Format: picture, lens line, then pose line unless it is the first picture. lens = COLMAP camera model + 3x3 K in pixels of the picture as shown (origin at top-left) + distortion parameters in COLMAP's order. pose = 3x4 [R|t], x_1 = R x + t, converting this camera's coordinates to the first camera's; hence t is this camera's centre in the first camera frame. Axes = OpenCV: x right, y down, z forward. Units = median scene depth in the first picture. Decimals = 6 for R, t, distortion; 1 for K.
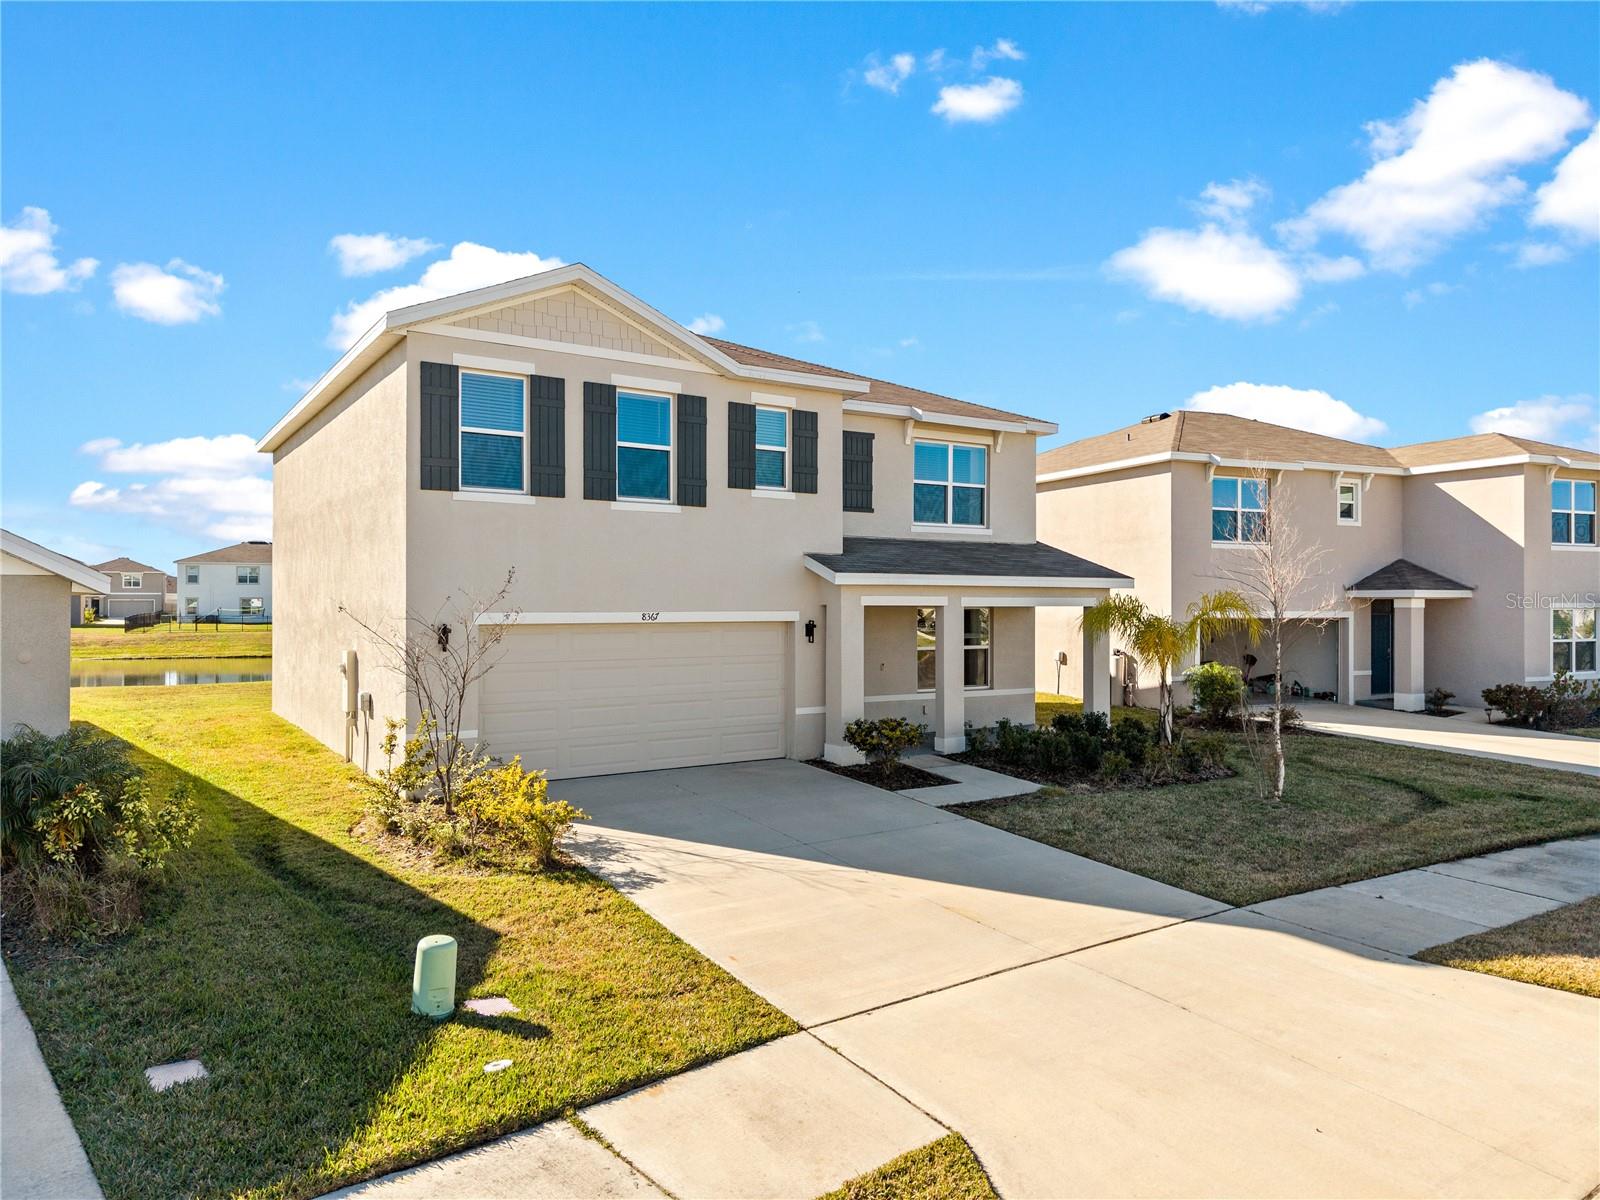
lens RADIAL K [[1058.7, 0, 800.0], [0, 1058.7, 600.0], [0, 0, 1]] dist [0.025201, -0.002144]
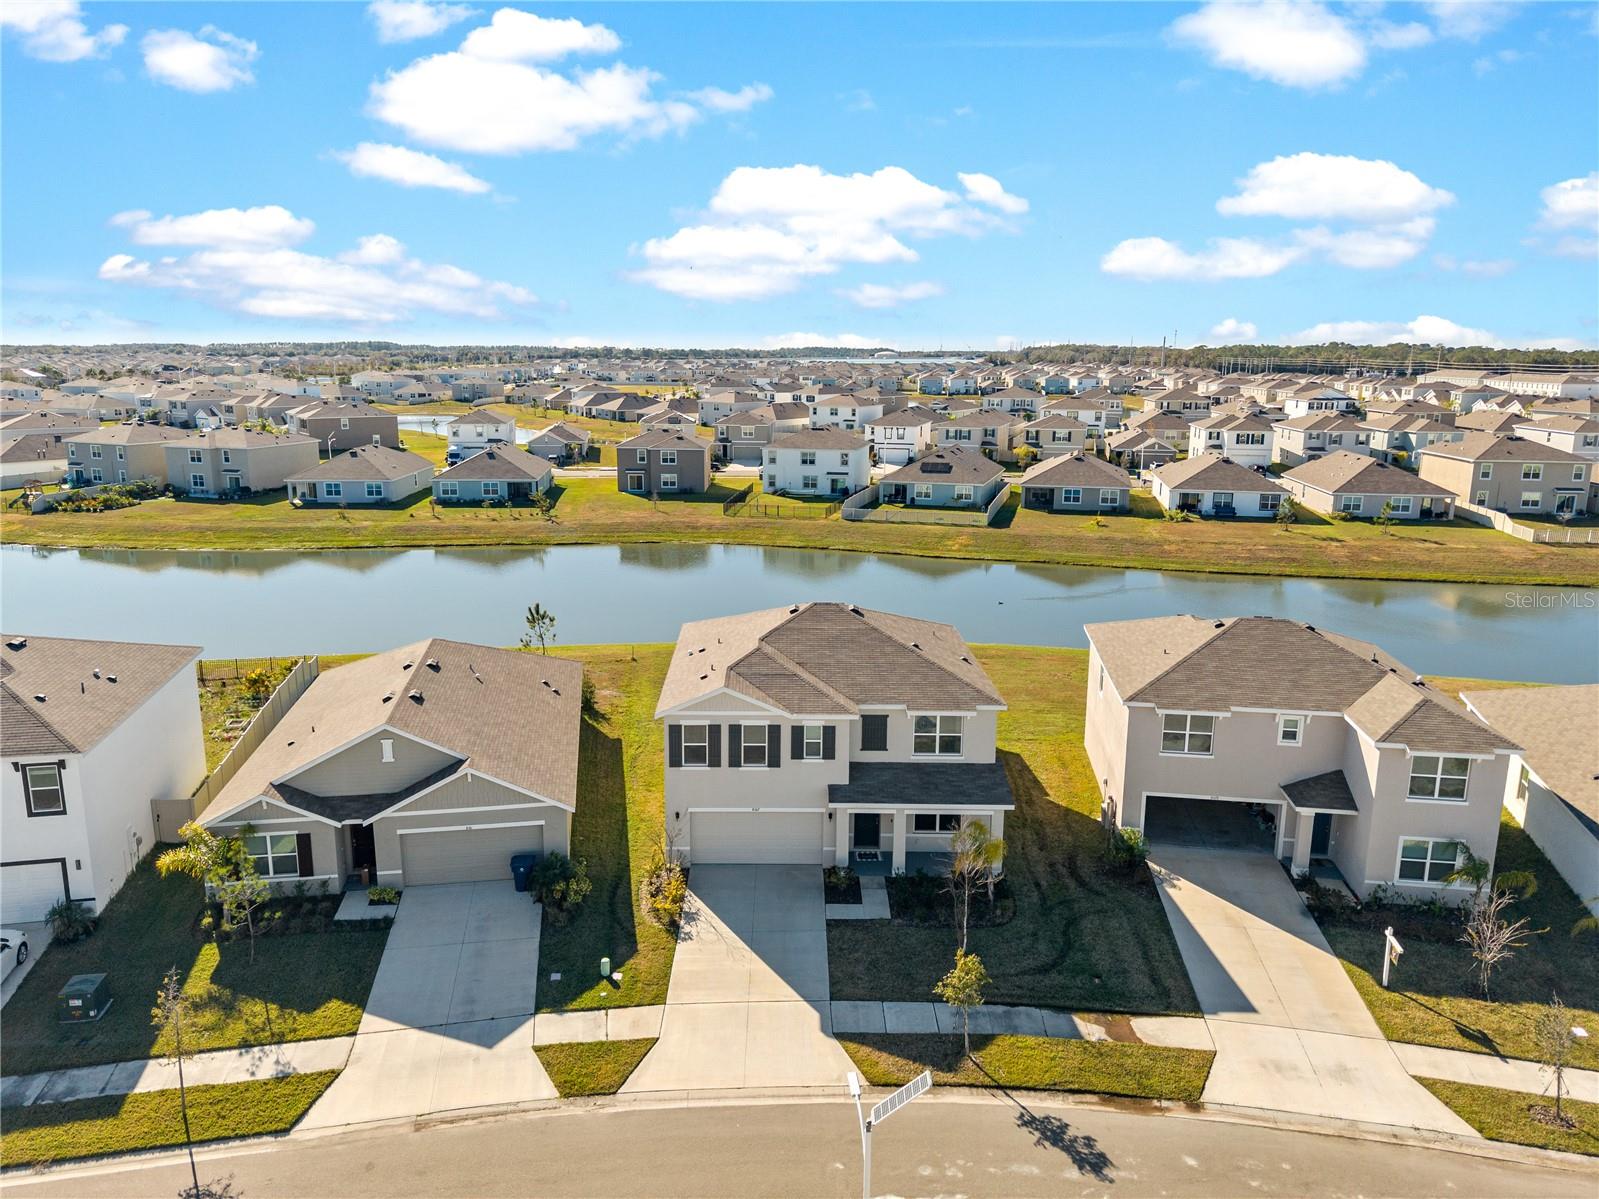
lens RADIAL K [[1101.7, 0, 779.4], [0, 1101.7, 544.4], [0, 0, 1]] dist [0.044984, -0.000360]
pose [[0.843266, 0.093237, -0.529348, 1.188705], [-0.002697, 0.985561, 0.169296, -1.009217], [0.537490, -0.141334, 0.831342, -1.033684]]
